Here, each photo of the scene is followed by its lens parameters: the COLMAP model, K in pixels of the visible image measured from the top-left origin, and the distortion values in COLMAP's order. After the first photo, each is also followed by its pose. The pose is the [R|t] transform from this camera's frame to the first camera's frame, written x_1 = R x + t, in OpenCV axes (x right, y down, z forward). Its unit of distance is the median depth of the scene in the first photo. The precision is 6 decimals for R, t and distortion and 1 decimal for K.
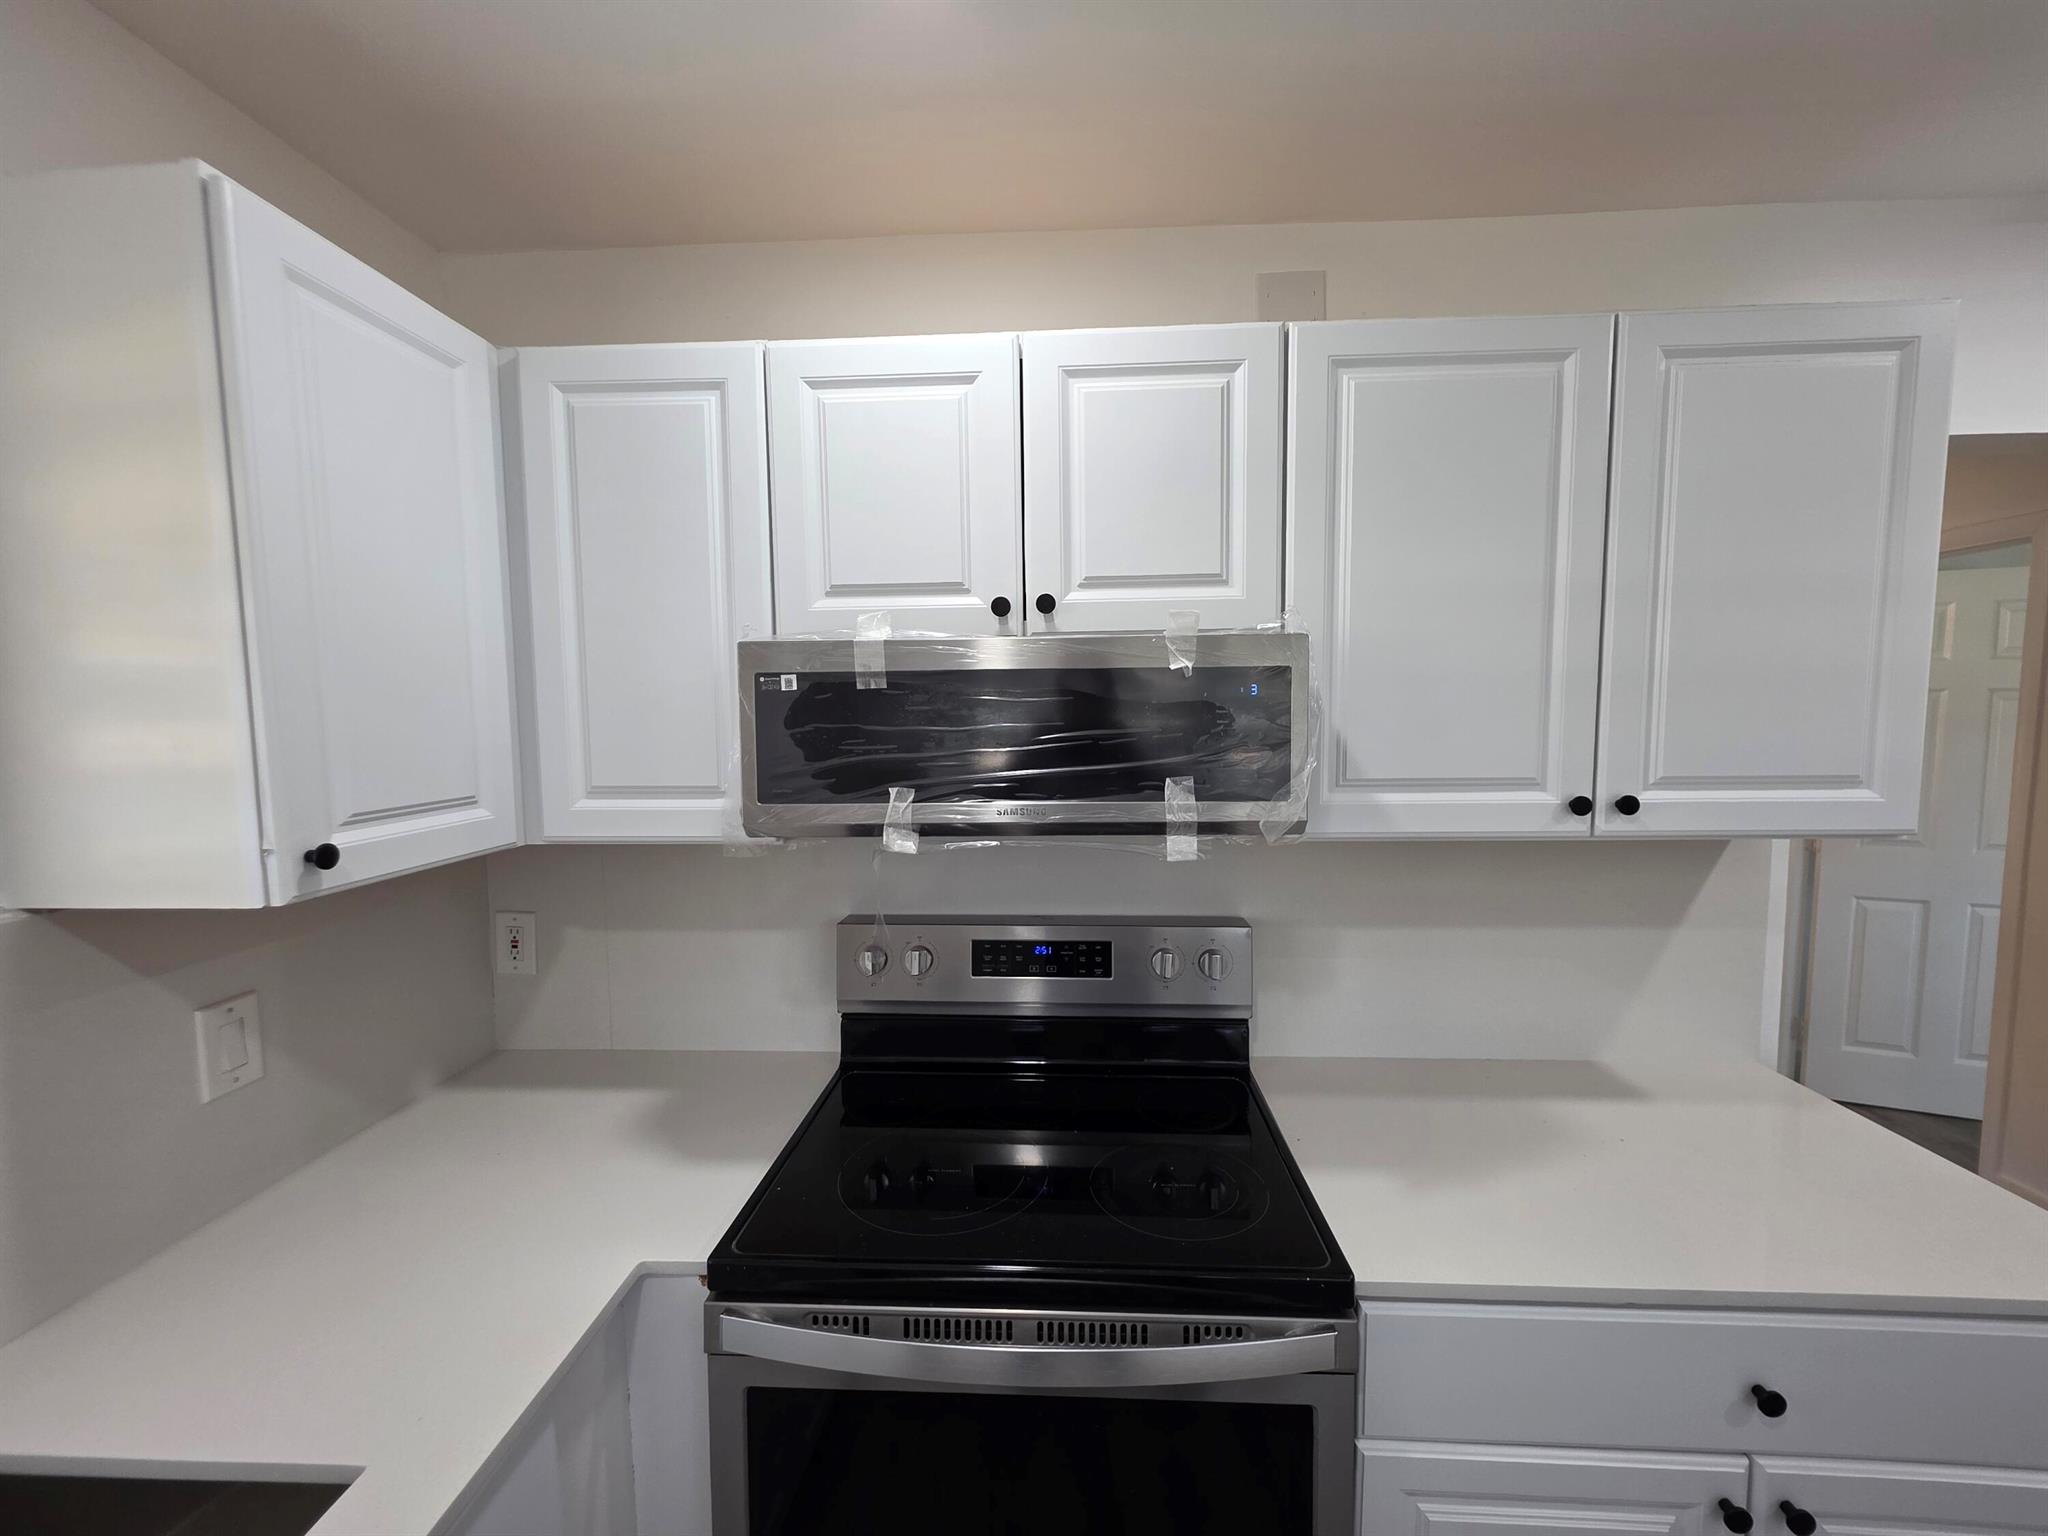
lens RADIAL K [[814.7, 0, 1031.5], [0, 814.7, 773.2], [0, 0, 1]] dist [0.002560, 0.000052]
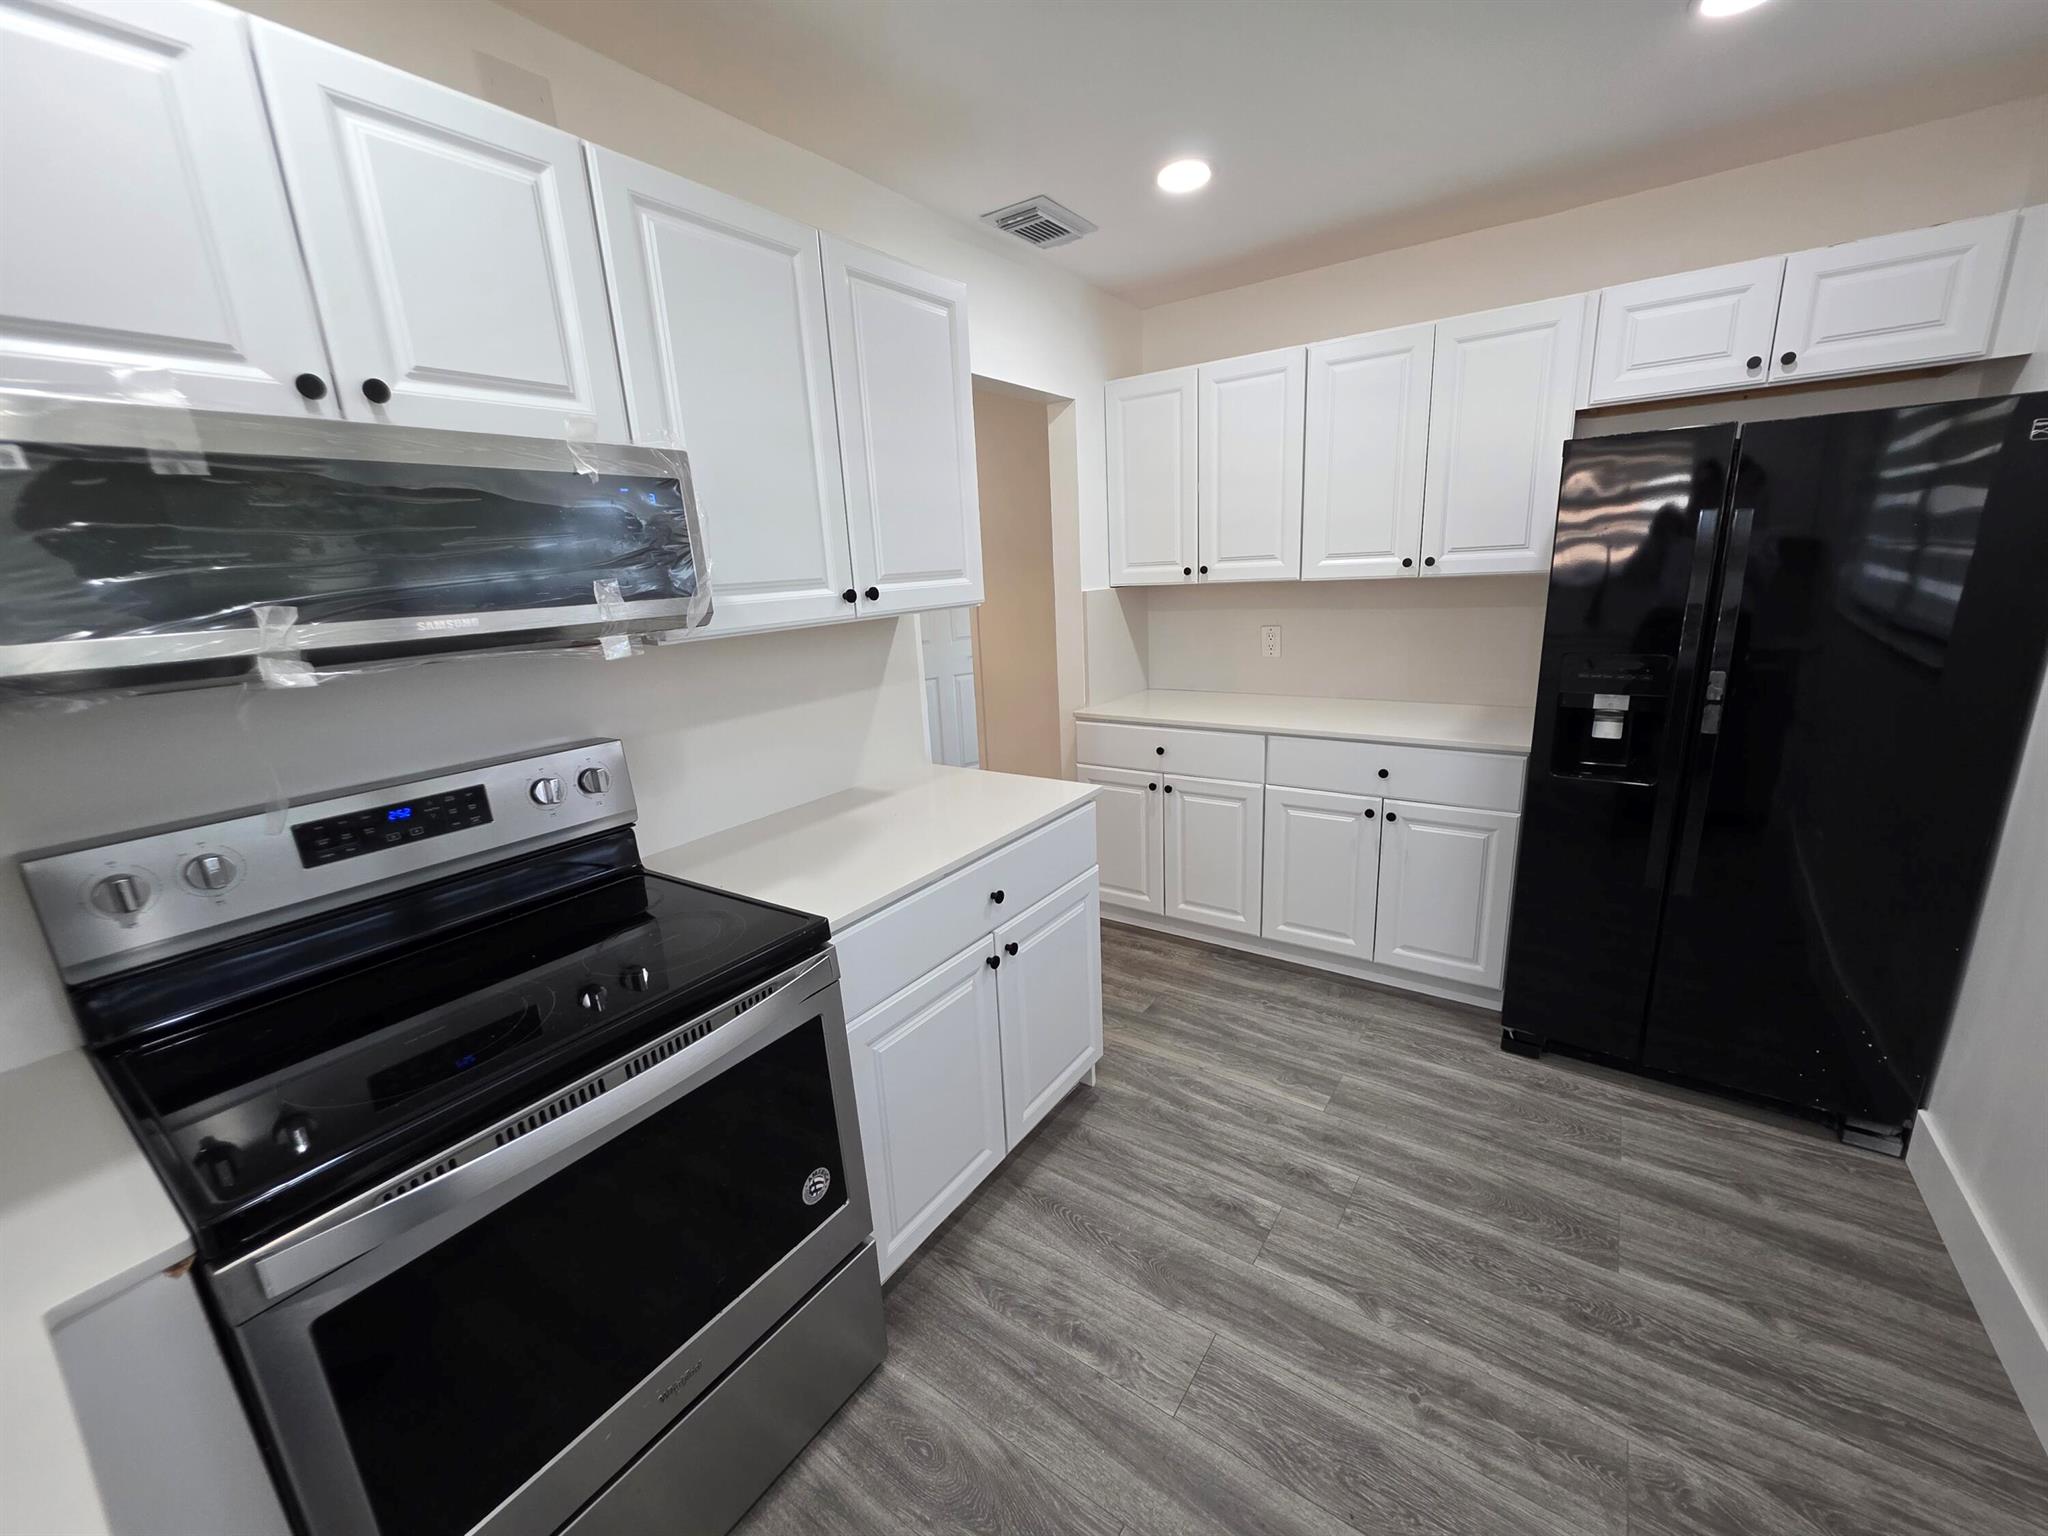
lens RADIAL K [[814.7, 0, 1031.5], [0, 814.7, 773.2], [0, 0, 1]] dist [0.002560, 0.000052]
pose [[0.526687, -0.231073, 0.818050, -0.447379], [0.110553, 0.972791, 0.203605, 0.093002], [-0.842840, -0.016798, 0.537902, -0.065856]]
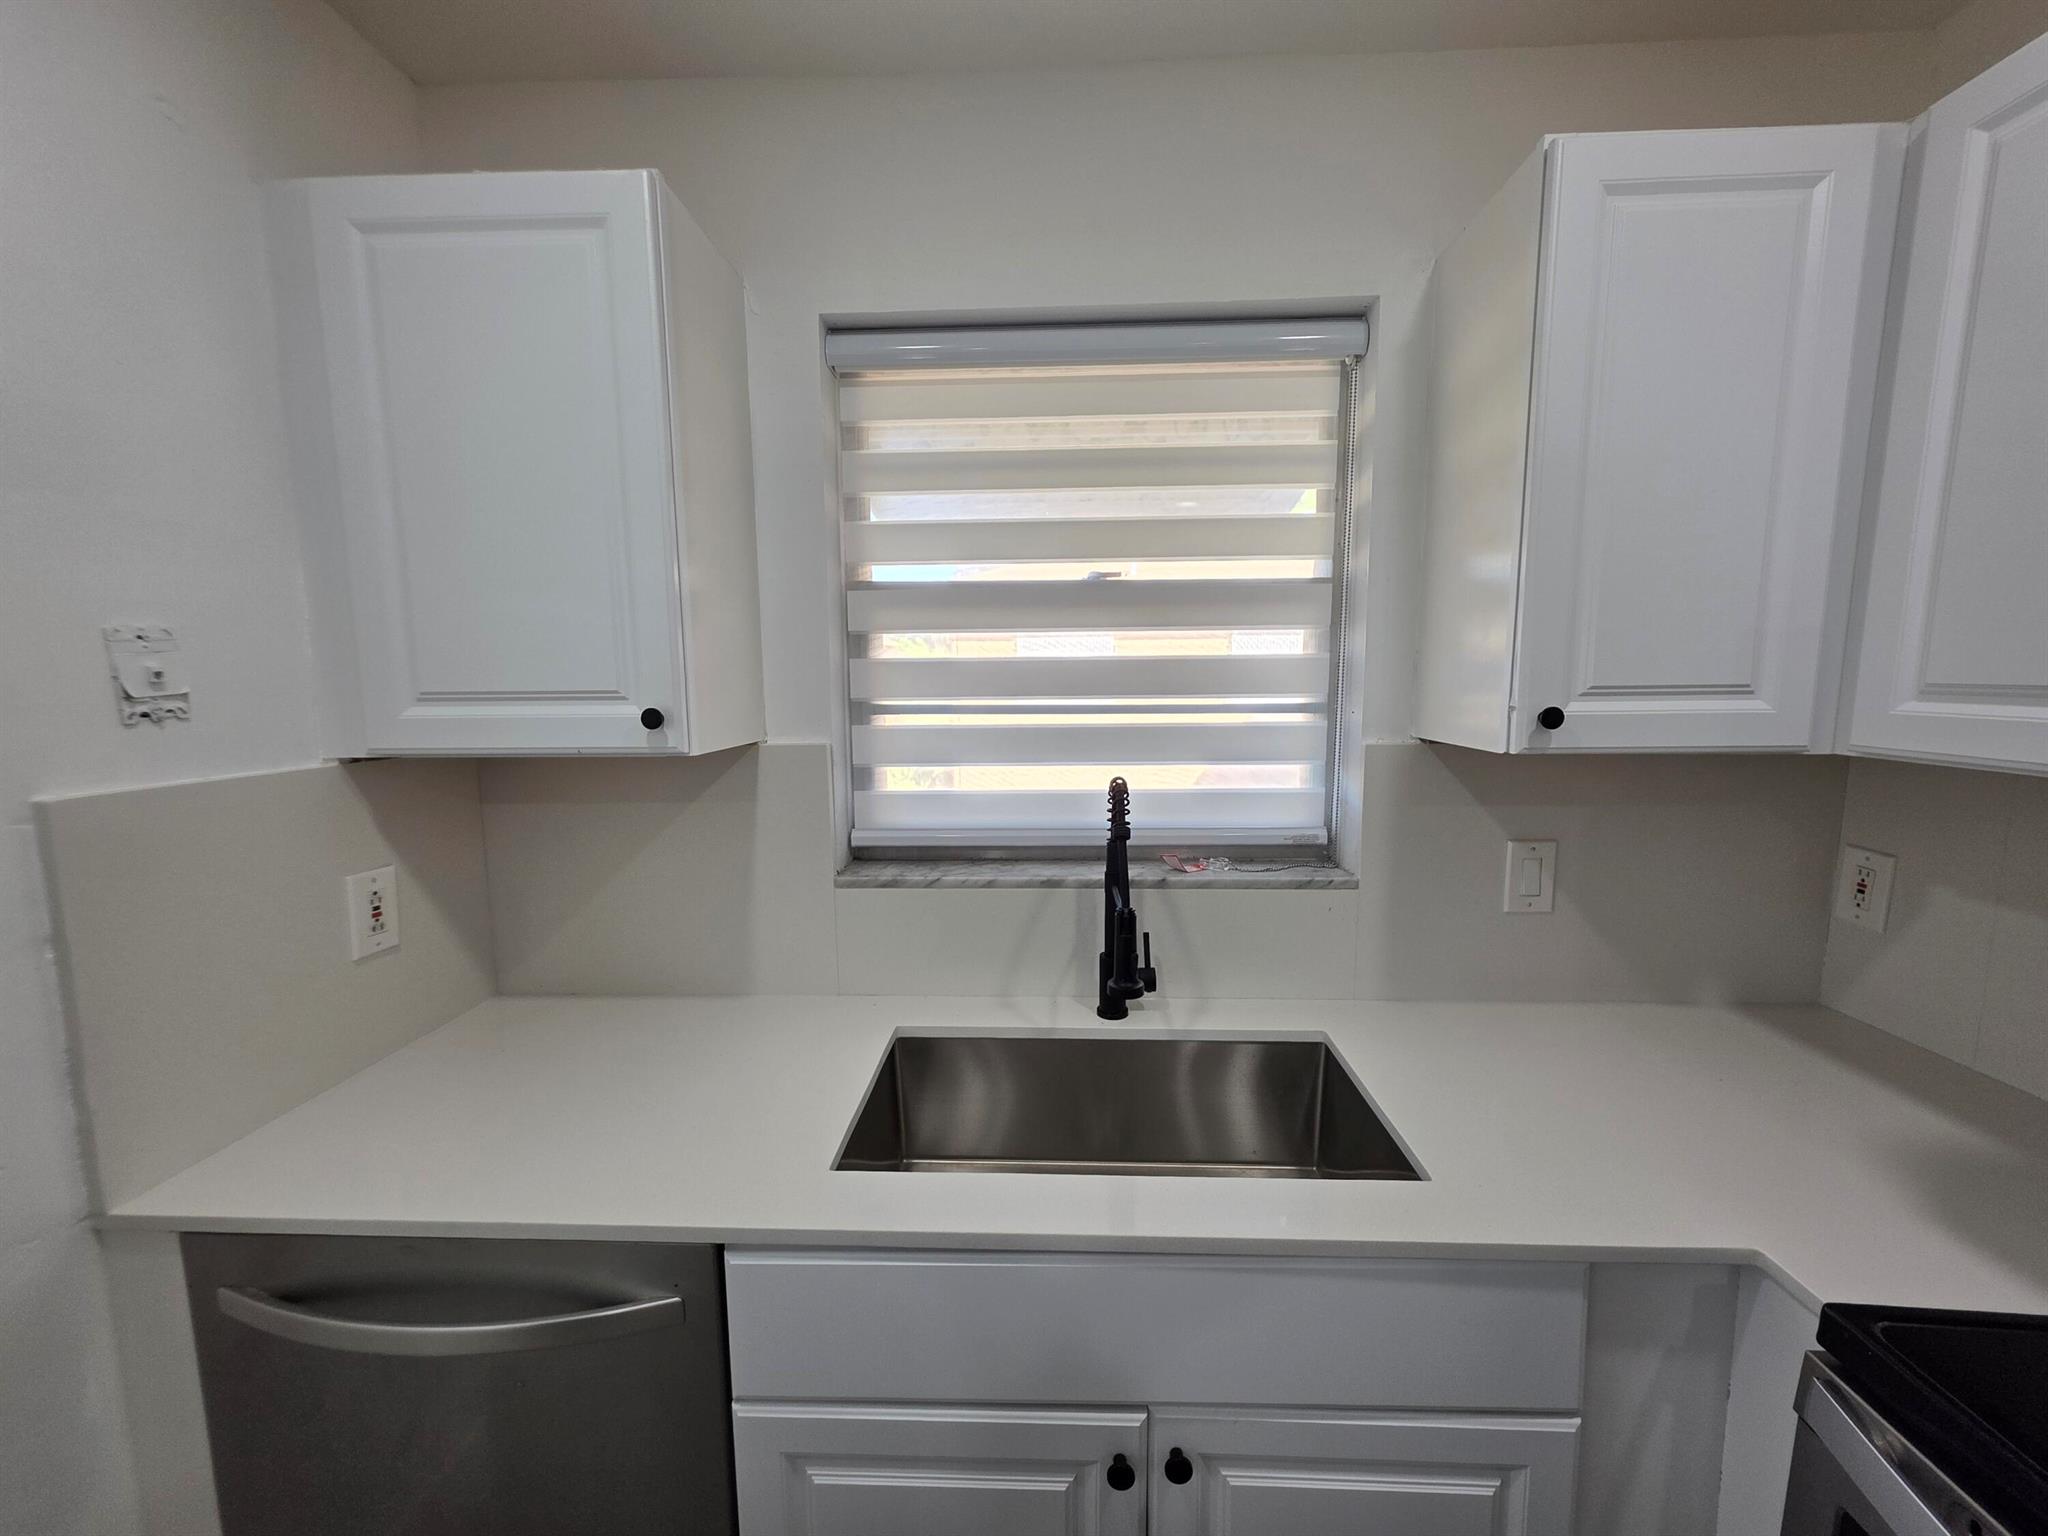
lens RADIAL K [[814.7, 0, 1031.5], [0, 814.7, 773.2], [0, 0, 1]] dist [0.002560, 0.000052]
pose [[0.005547, 0.135424, -0.990772, 0.232852], [-0.070994, 0.988341, 0.134695, 0.061640], [0.997461, 0.069591, 0.015097, 0.205376]]
